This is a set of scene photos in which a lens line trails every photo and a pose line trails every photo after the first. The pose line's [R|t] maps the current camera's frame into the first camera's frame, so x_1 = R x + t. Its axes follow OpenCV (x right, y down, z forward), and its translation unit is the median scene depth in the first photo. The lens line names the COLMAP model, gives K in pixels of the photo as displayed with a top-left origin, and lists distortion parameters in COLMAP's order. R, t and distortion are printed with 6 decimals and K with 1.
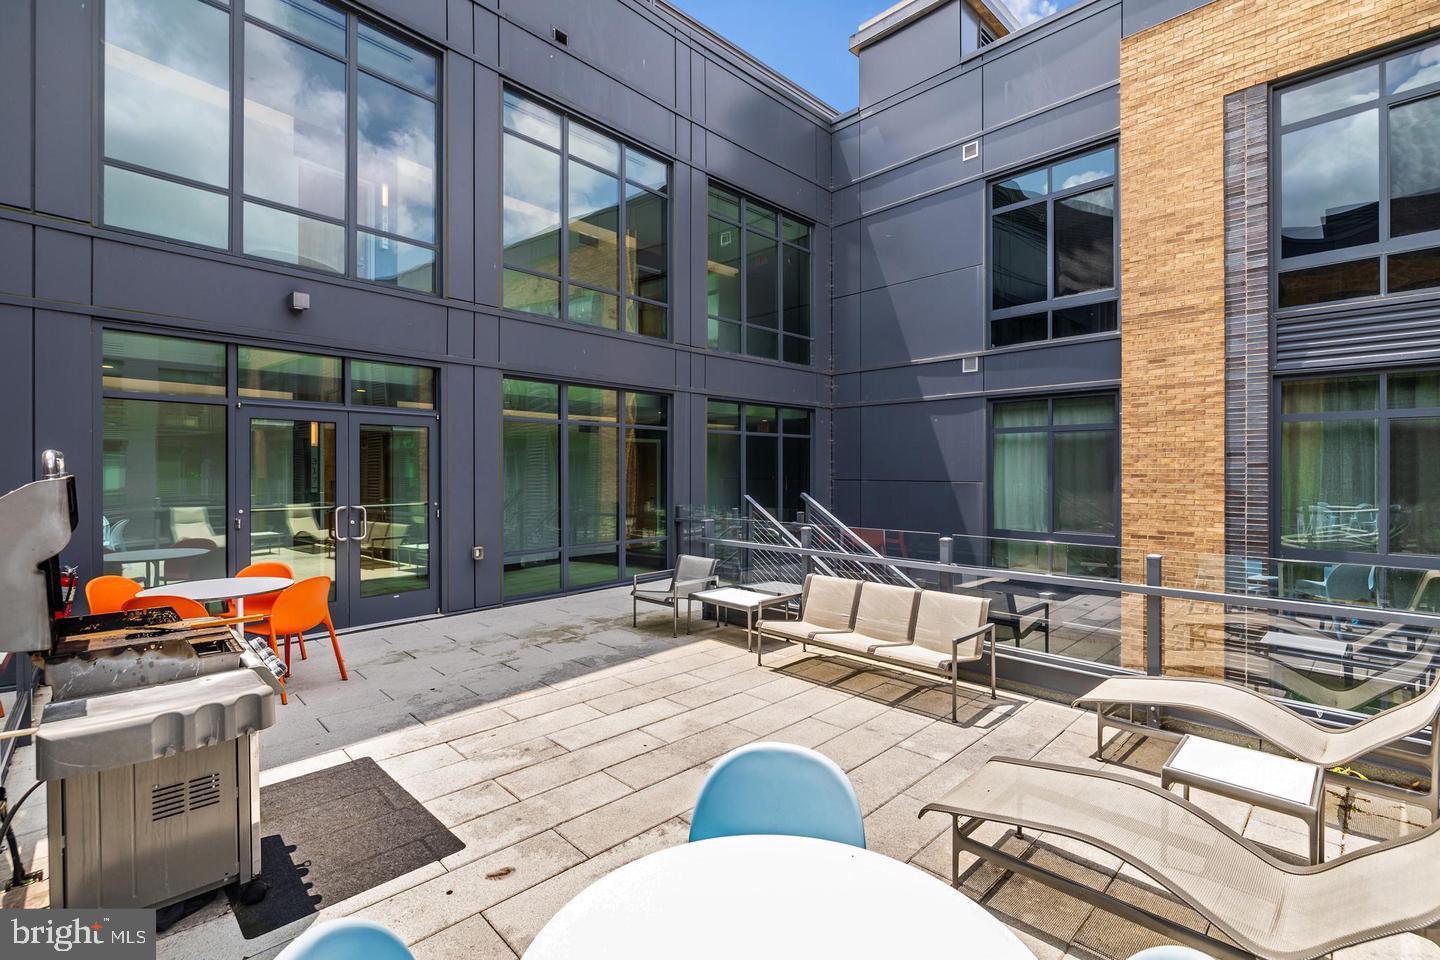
lens RADIAL K [[630.4, 0, 721.6], [0, 630.4, 479.4], [0, 0, 1]] dist [-0.004394, -0.000164]
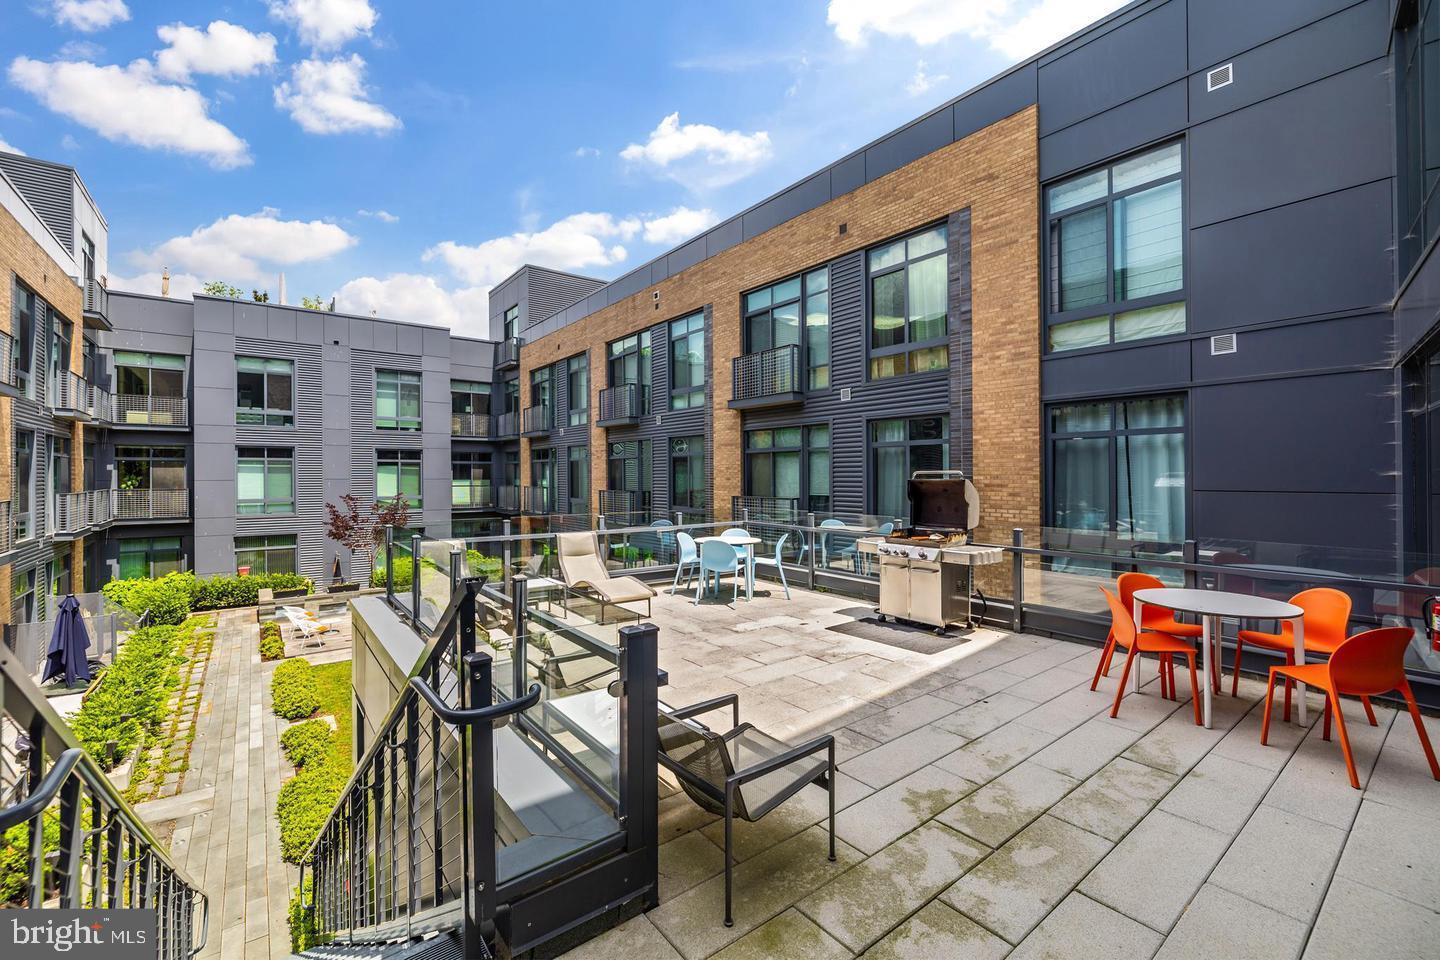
lens RADIAL K [[614.7, 0, 727.4], [0, 614.7, 469.7], [0, 0, 1]] dist [-0.003178, 0.000645]
pose [[-0.993911, 0.007060, 0.109956, -0.174562], [0.006695, 0.999971, -0.003694, -0.026581], [-0.109979, -0.002936, -0.993930, 2.070769]]
